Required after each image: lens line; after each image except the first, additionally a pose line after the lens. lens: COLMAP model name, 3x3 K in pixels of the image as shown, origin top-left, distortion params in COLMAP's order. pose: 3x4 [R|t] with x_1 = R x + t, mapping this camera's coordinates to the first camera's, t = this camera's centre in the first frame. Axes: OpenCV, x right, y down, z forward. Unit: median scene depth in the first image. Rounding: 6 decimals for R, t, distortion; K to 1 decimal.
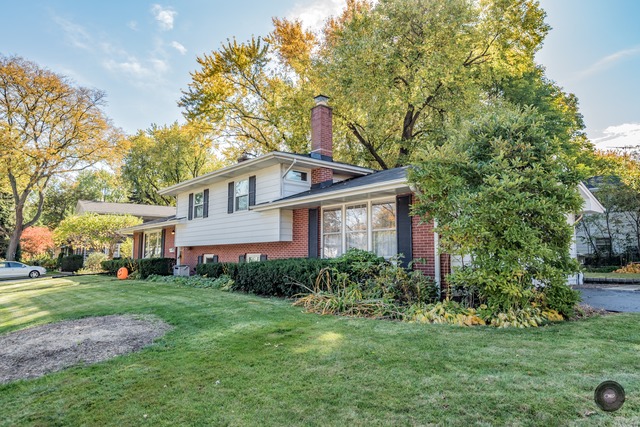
lens RADIAL K [[412.2, 0, 320.6], [0, 412.2, 211.9], [0, 0, 1]] dist [0.009814, 0.000266]
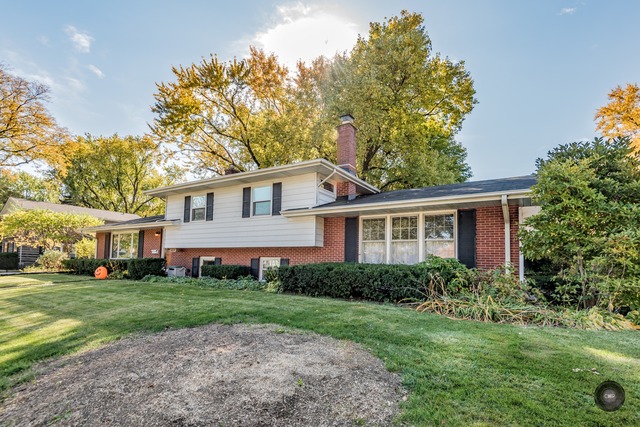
lens RADIAL K [[307.2, 0, 319.0], [0, 307.2, 252.8], [0, 0, 1]] dist [-0.003365, -0.001620]
pose [[0.947837, 0.047694, 0.315167, -0.183916], [-0.067317, 0.996393, 0.051667, 0.025290], [-0.311566, -0.070188, 0.947629, 0.137050]]
